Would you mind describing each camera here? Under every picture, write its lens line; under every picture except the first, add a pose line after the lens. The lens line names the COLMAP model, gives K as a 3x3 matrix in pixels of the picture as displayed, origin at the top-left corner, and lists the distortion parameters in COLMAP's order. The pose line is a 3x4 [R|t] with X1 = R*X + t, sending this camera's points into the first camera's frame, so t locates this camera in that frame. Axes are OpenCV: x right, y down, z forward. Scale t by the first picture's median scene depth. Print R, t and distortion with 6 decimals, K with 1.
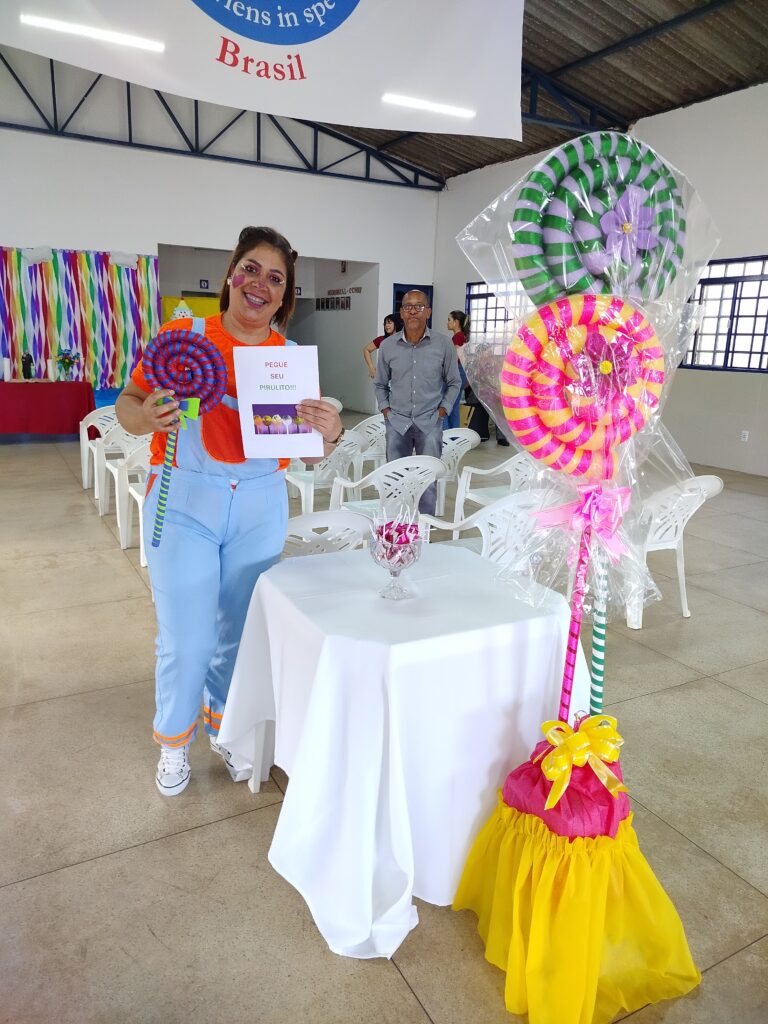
lens RADIAL K [[711.5, 0, 376.3], [0, 711.5, 507.8], [0, 0, 1]] dist [0.031983, -0.041212]
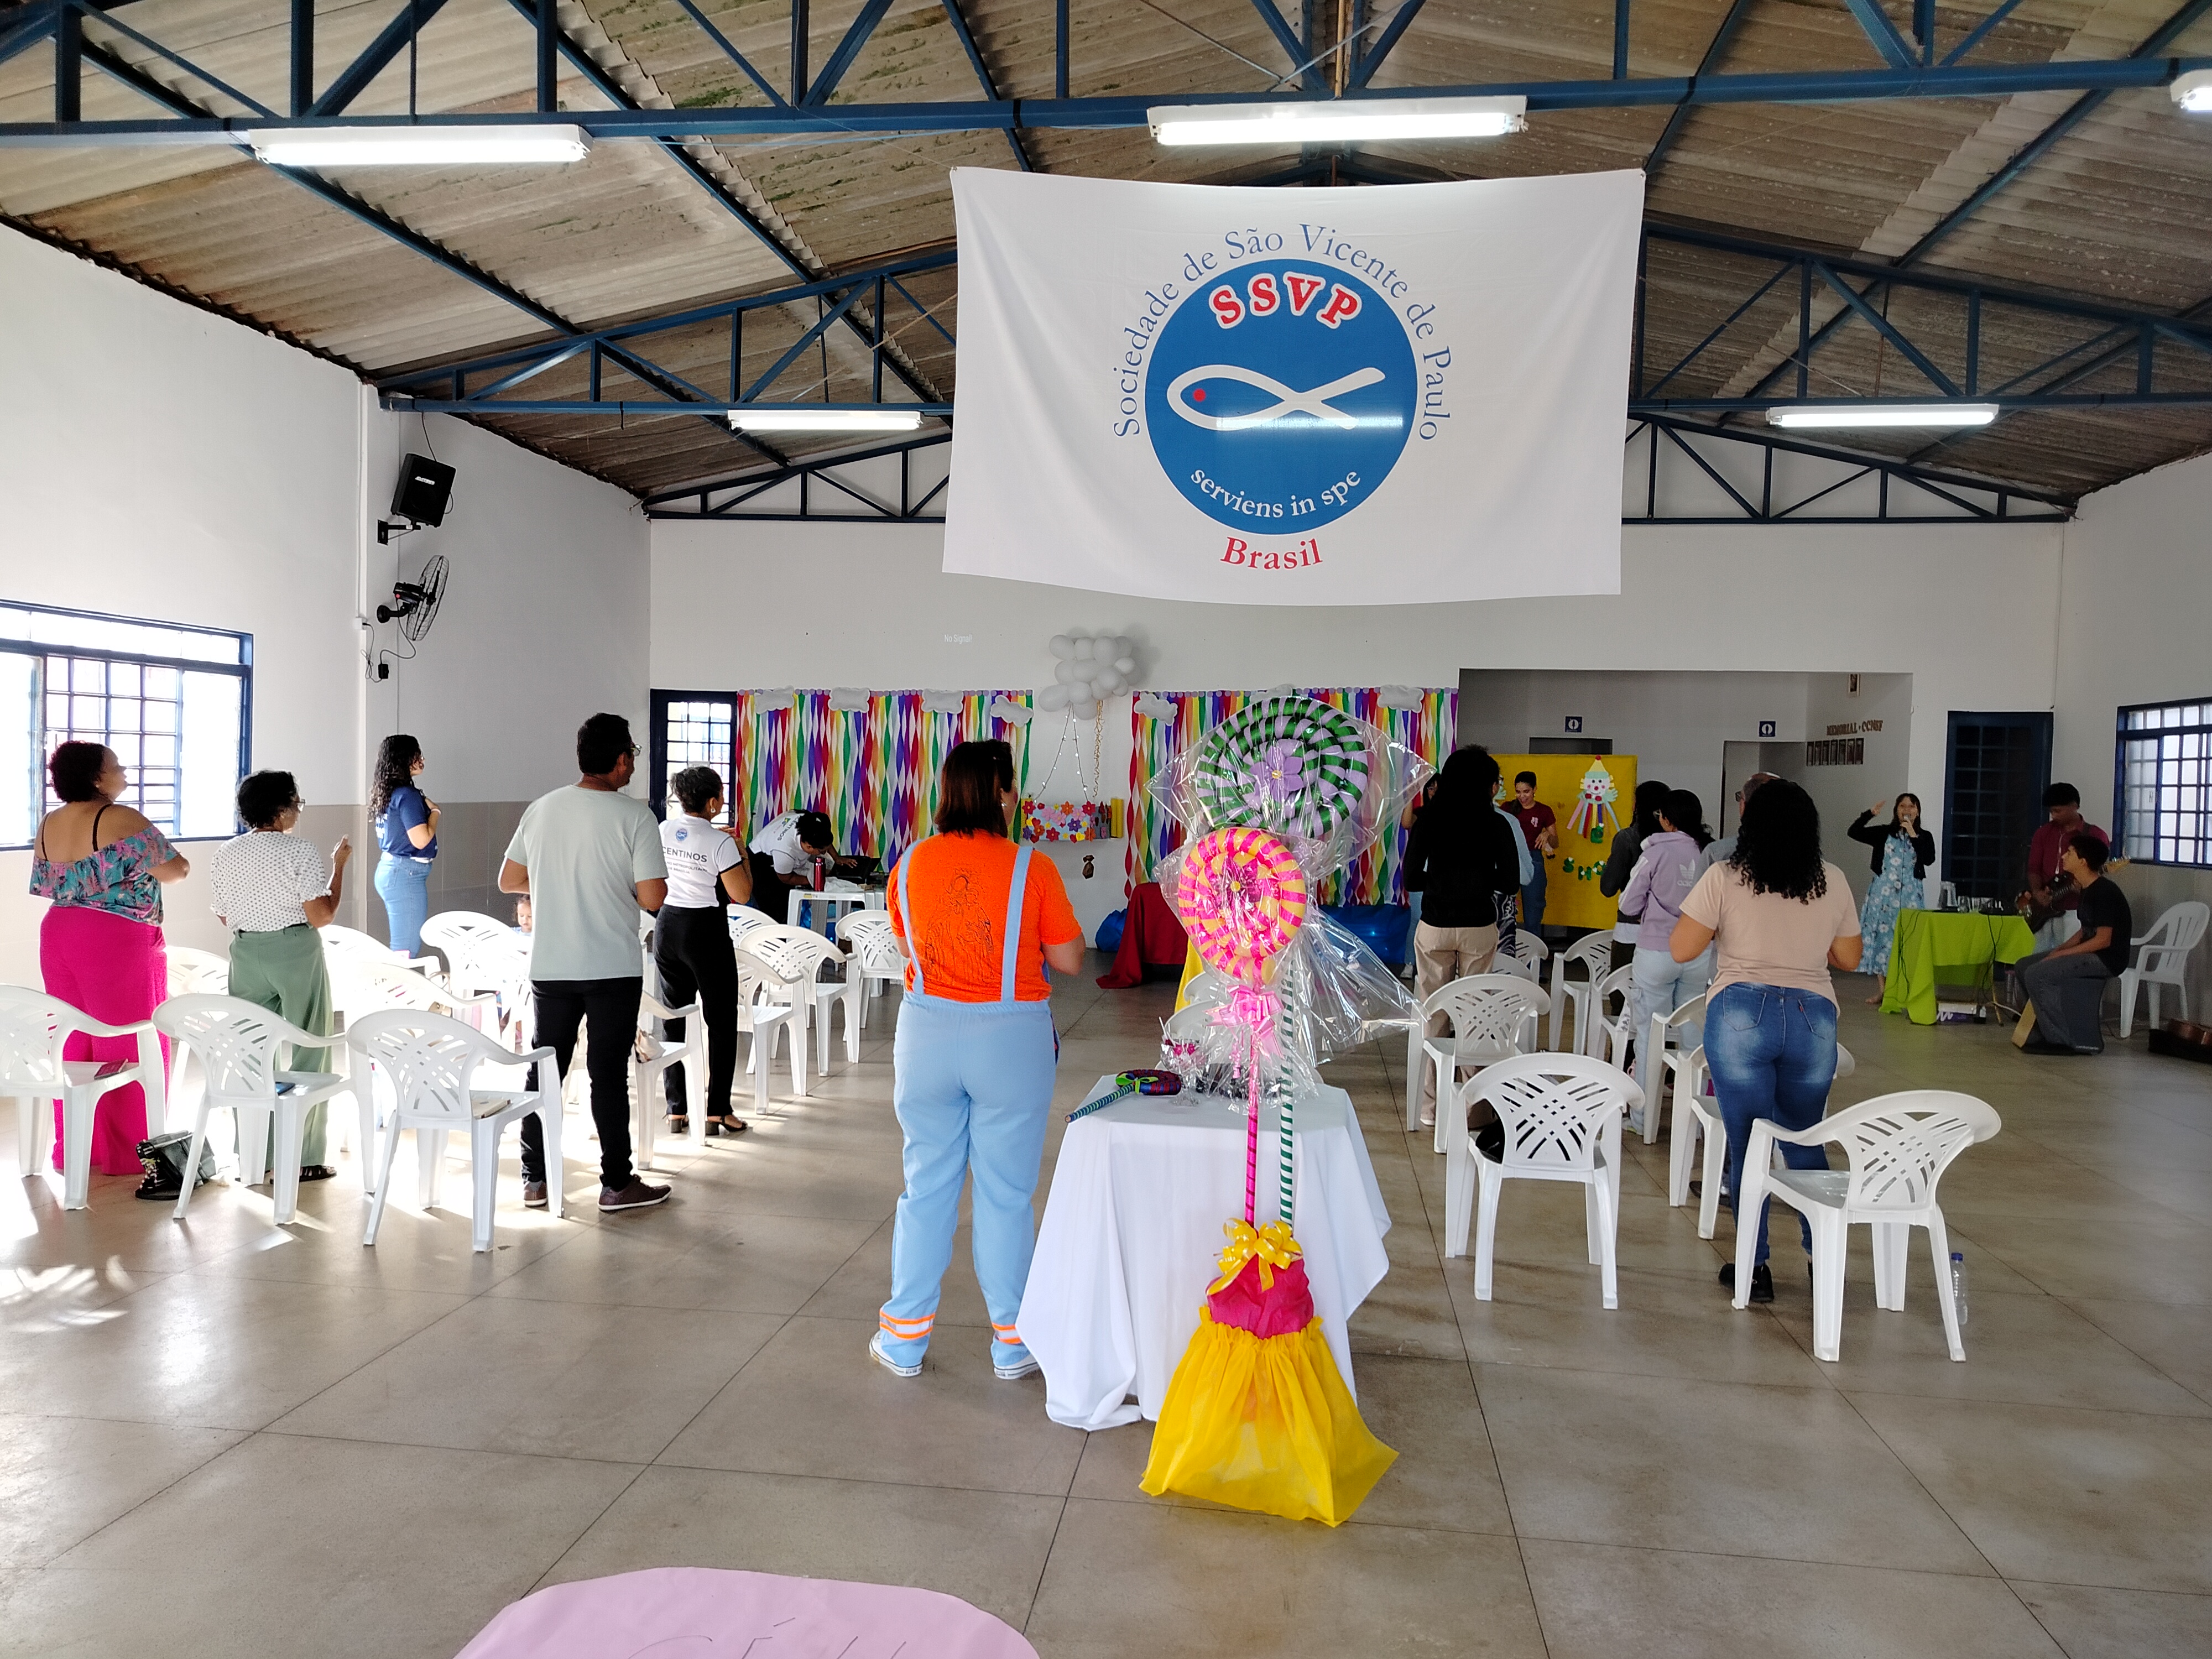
lens RADIAL K [[1536.9, 0, 1120.9], [0, 1536.9, 845.5], [0, 0, 1]] dist [0.031983, -0.041212]
pose [[0.814909, 0.013896, -0.579422, 0.819989], [-0.133894, 0.977184, -0.164876, 0.093812], [0.563911, 0.211940, 0.798177, -0.596275]]
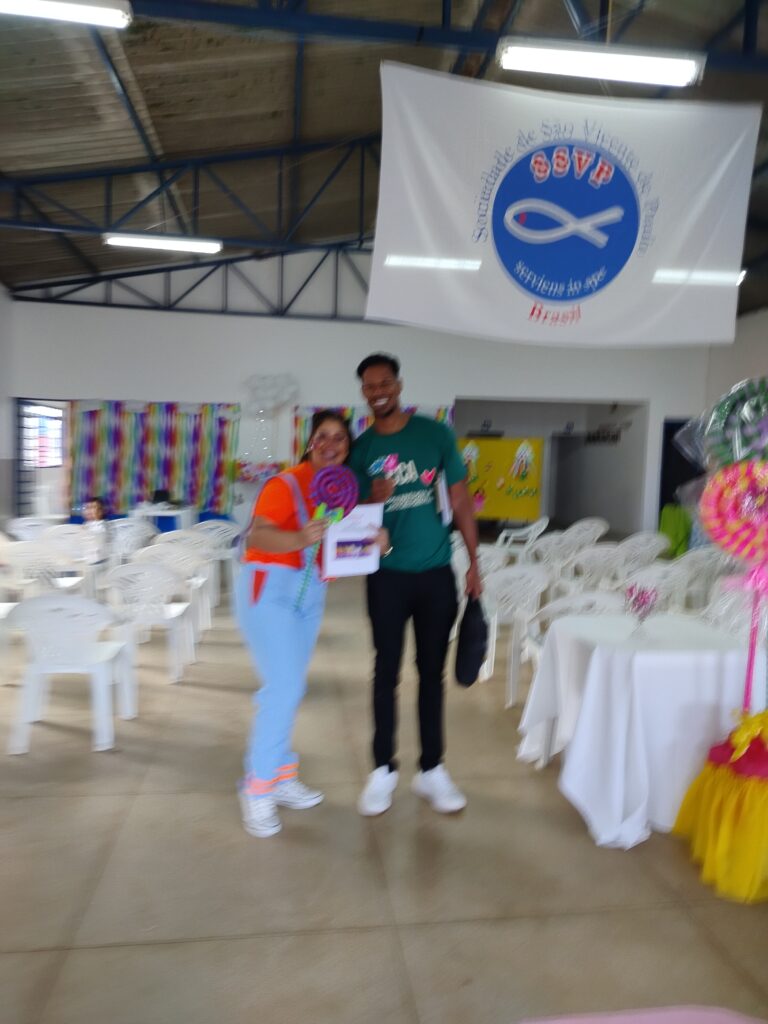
lens RADIAL K [[711.5, 0, 371.5], [0, 711.5, 515.8], [0, 0, 1]] dist [0.031983, -0.041212]
pose [[0.932621, 0.021802, -0.360199, 0.025989], [-0.081044, 0.985329, -0.150199, 0.104854], [0.351640, 0.169270, 0.920705, -0.543760]]
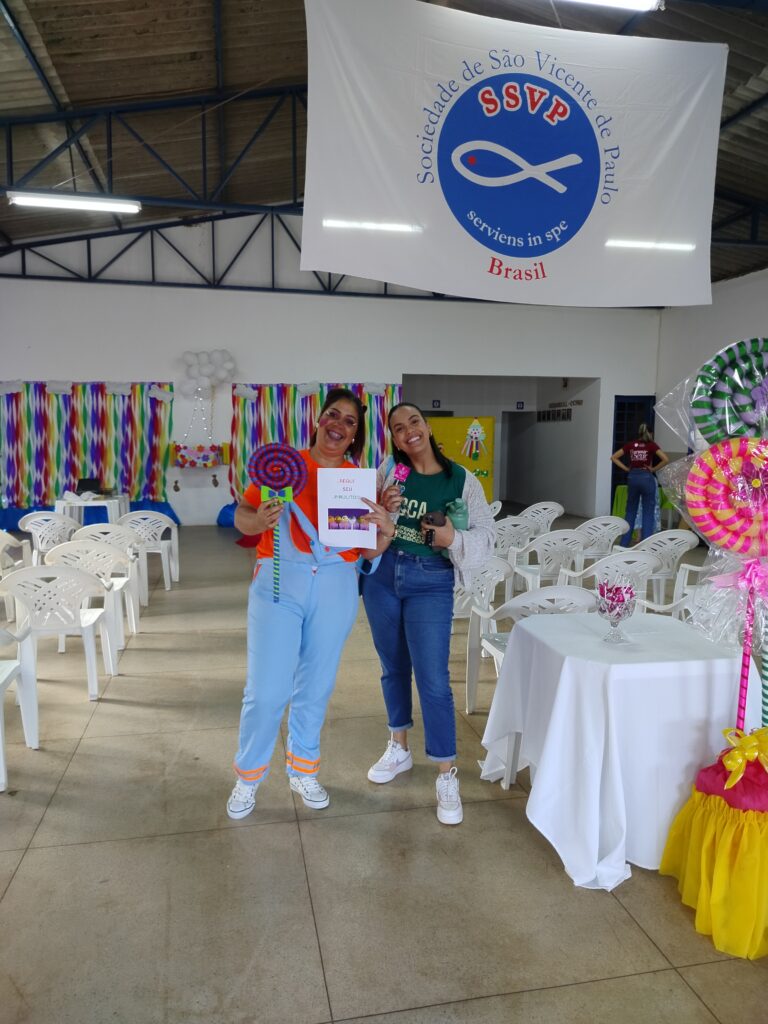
lens RADIAL K [[711.5, 0, 386.3], [0, 711.5, 518.3], [0, 0, 1]] dist [0.031983, -0.041212]
pose [[0.959999, 0.006667, -0.279924, -0.009042], [-0.043304, 0.991224, -0.124902, 0.056431], [0.276634, 0.132027, 0.951863, -0.360421]]
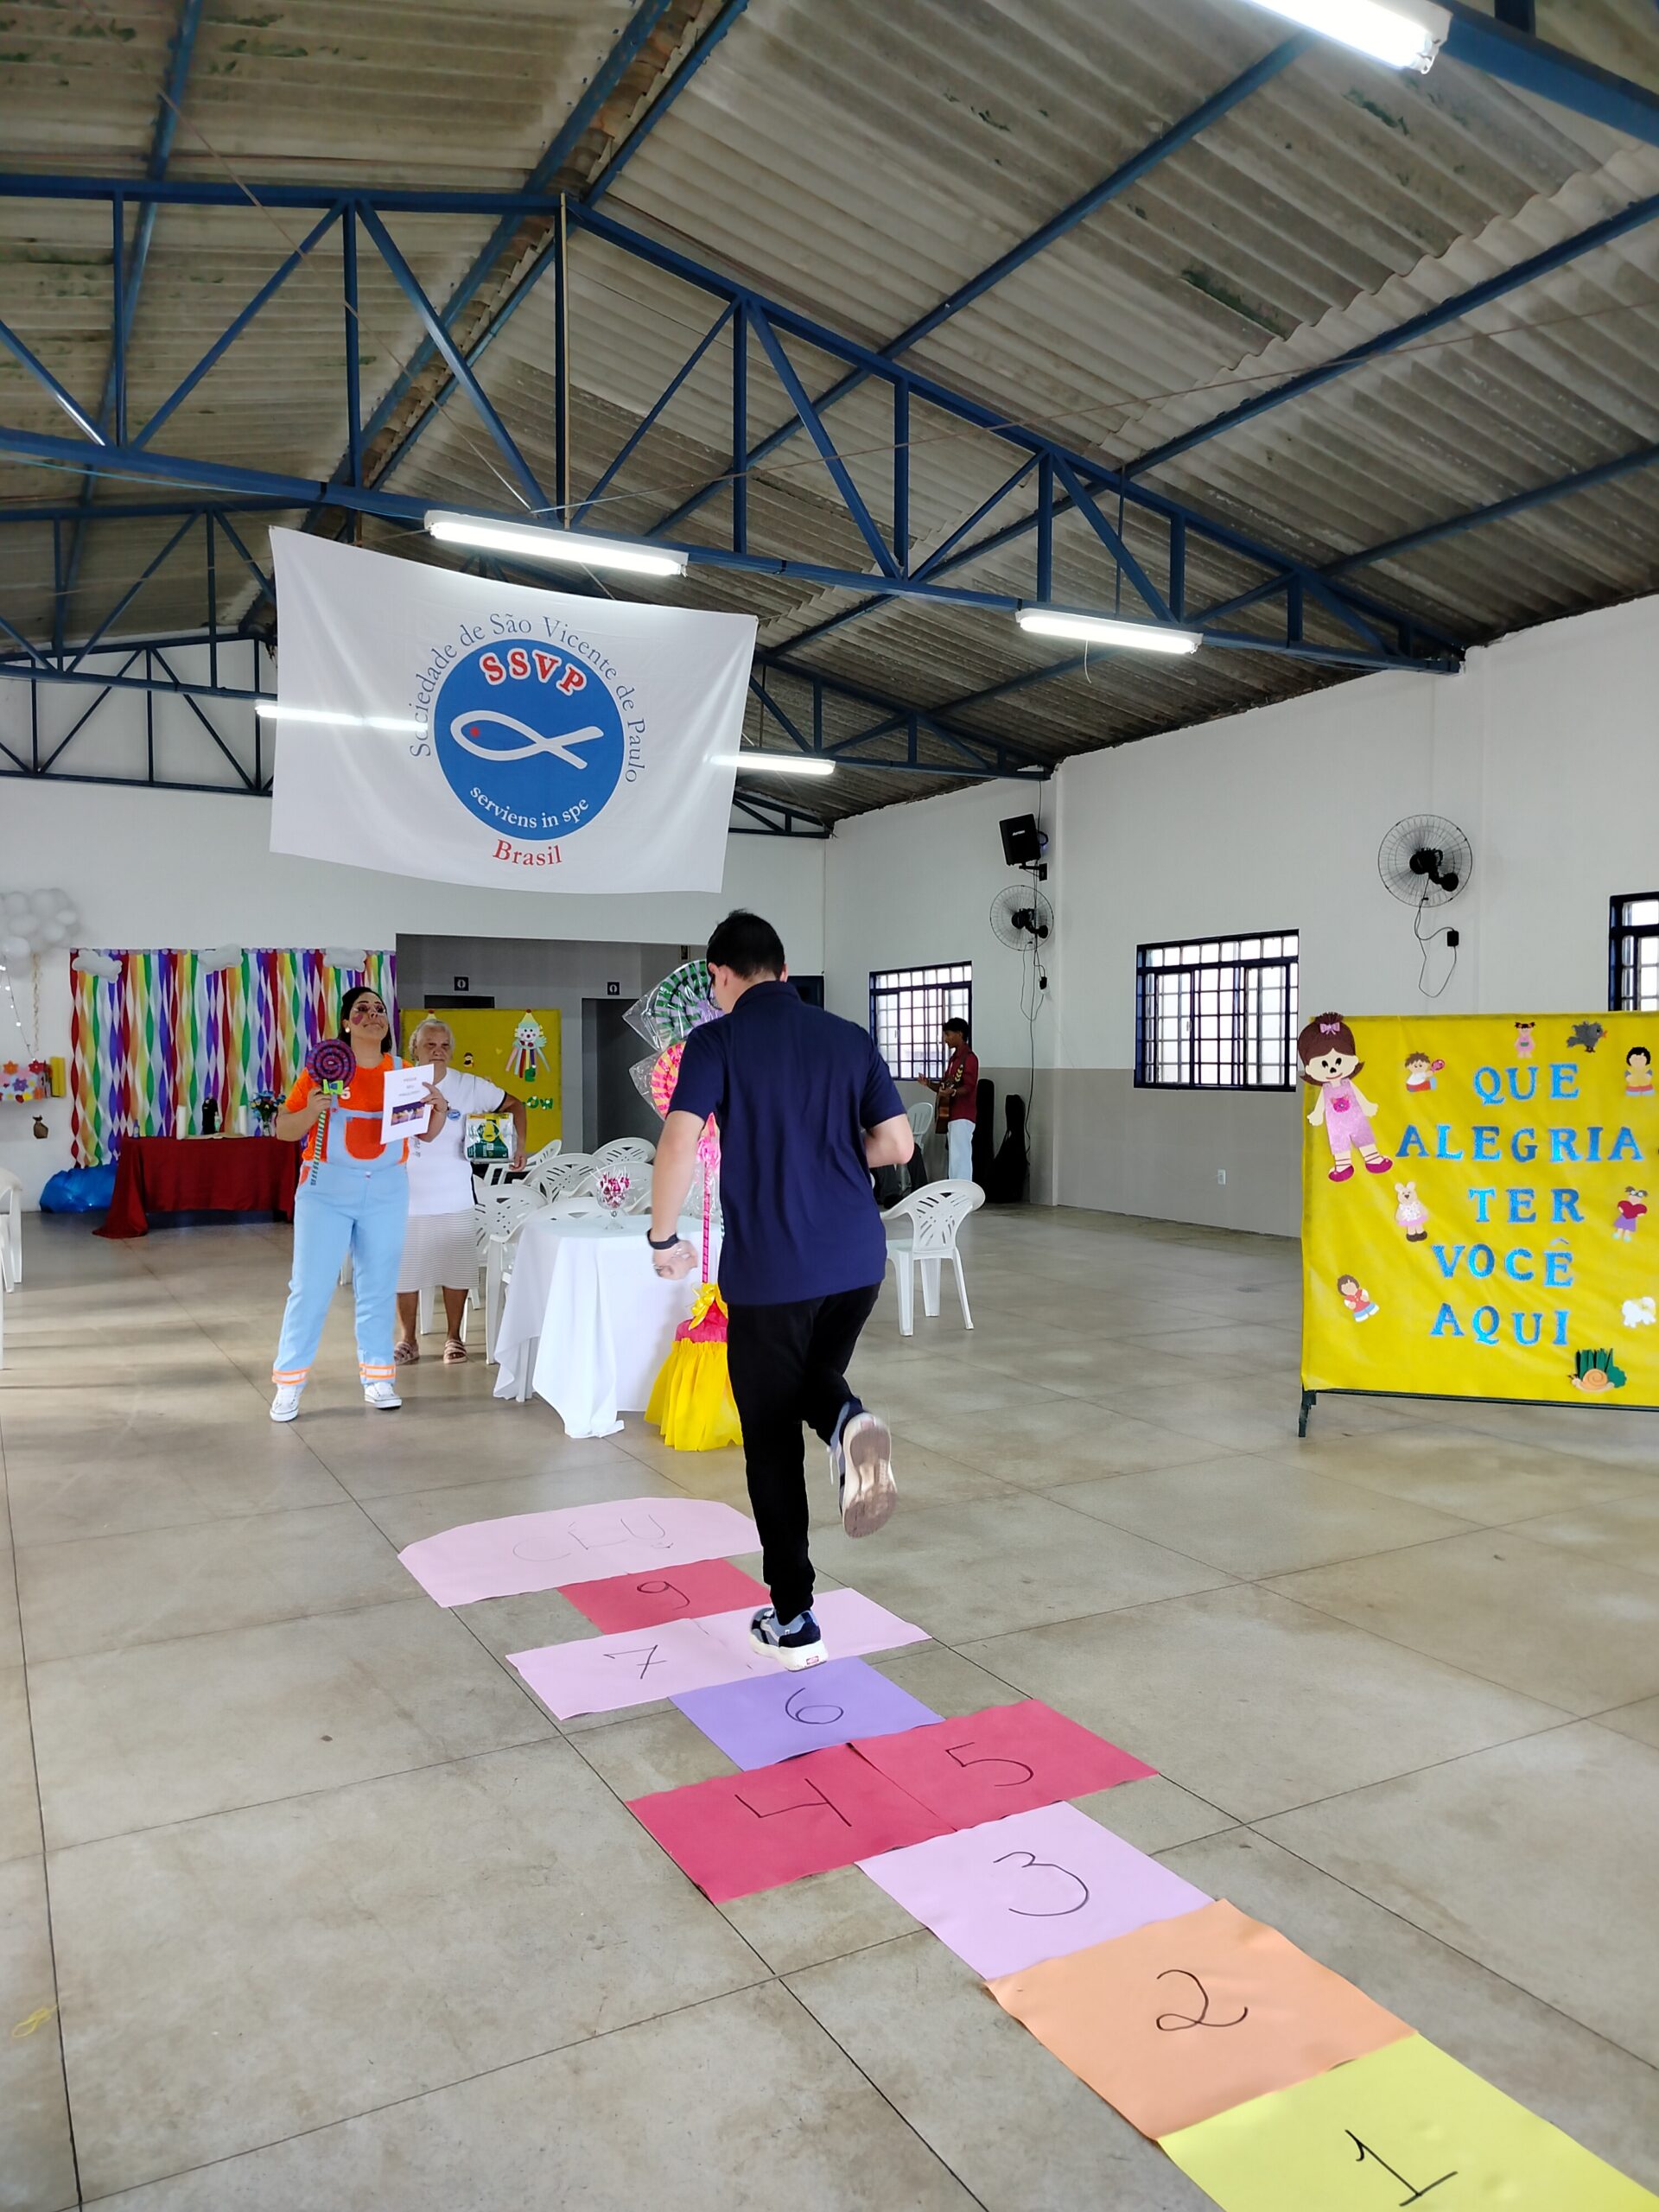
lens RADIAL K [[1536.9, 0, 820.4], [0, 1536.9, 1105.2], [0, 0, 1]] dist [0.031983, -0.041212]
pose [[0.999432, -0.032821, 0.007609, 0.305498], [0.033680, 0.979195, -0.200108, 0.363708], [-0.000883, 0.200251, 0.979744, -1.538029]]
